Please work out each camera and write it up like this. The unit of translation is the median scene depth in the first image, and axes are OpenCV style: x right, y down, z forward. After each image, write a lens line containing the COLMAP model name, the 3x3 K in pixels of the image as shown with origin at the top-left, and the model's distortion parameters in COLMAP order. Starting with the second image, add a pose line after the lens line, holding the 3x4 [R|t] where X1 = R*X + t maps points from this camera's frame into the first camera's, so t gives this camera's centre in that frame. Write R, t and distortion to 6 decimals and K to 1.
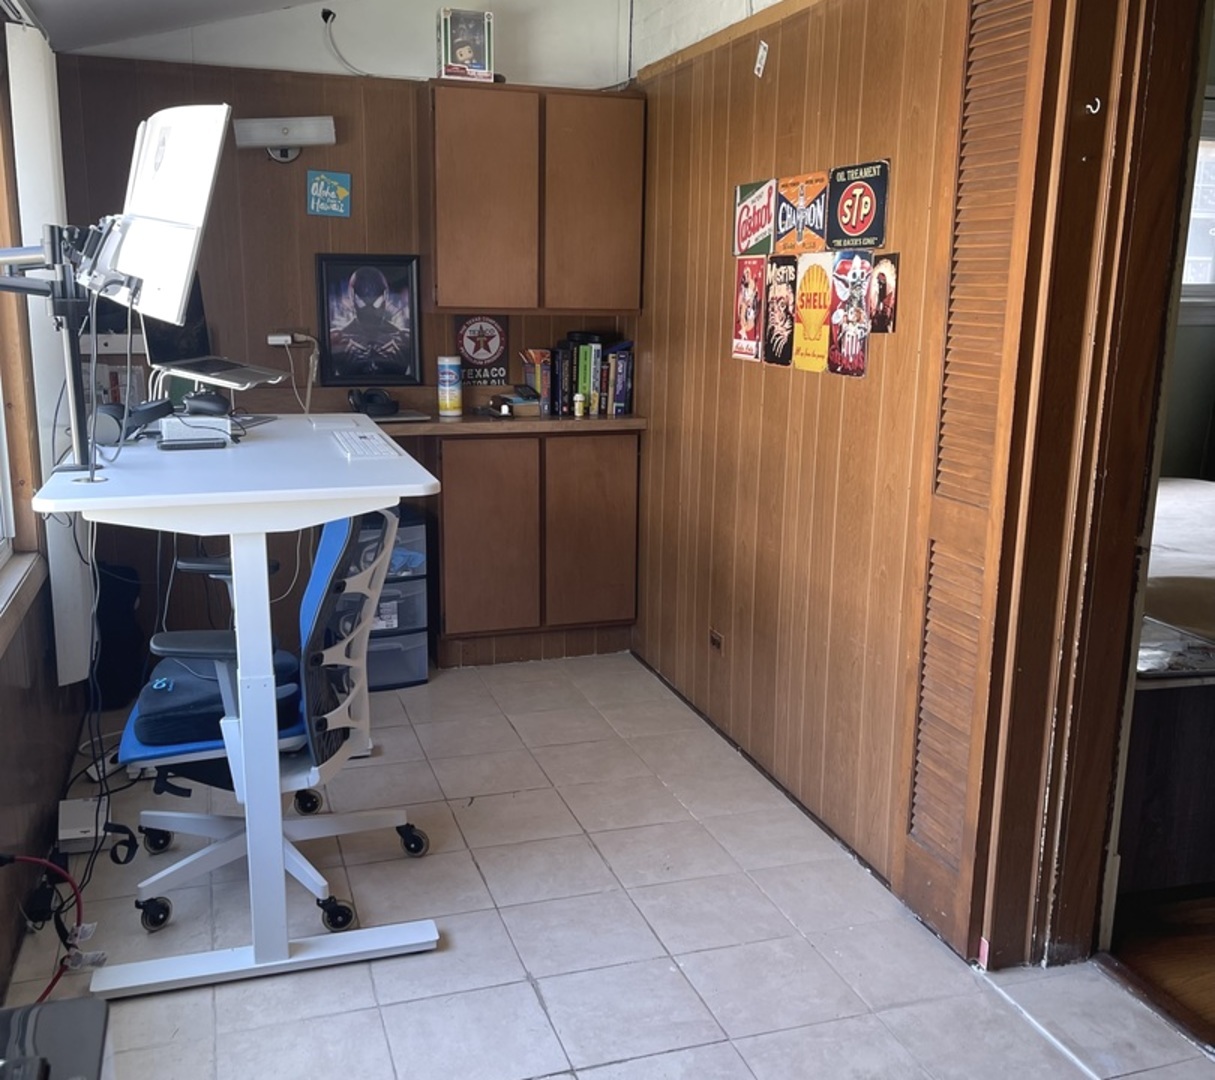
lens RADIAL K [[1239.8, 0, 607.5], [0, 1239.8, 540.0], [0, 0, 1]] dist [0.101147, -0.151567]
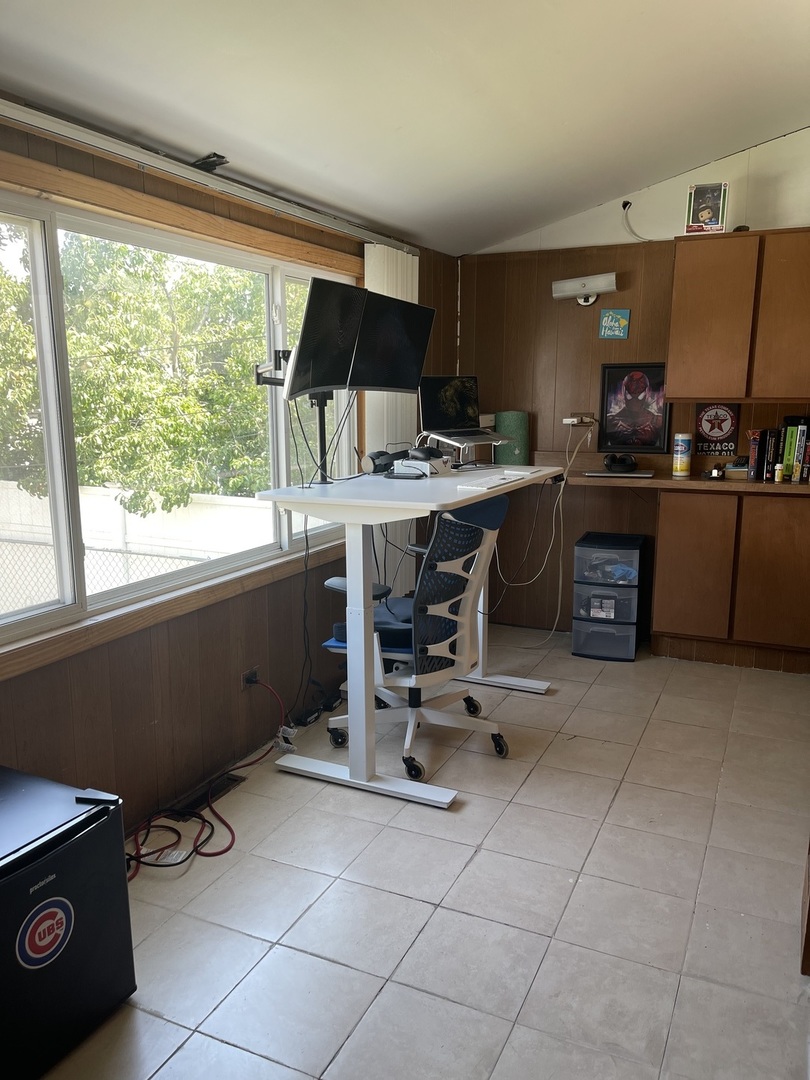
lens RADIAL K [[826.1, 0, 405.0], [0, 826.1, 540.0], [0, 0, 1]] dist [0.052873, -0.007447]
pose [[0.729820, 0.107573, -0.675123, 0.291836], [-0.128580, 0.991517, 0.018989, -0.007400], [0.671439, 0.072949, 0.737461, 0.118145]]
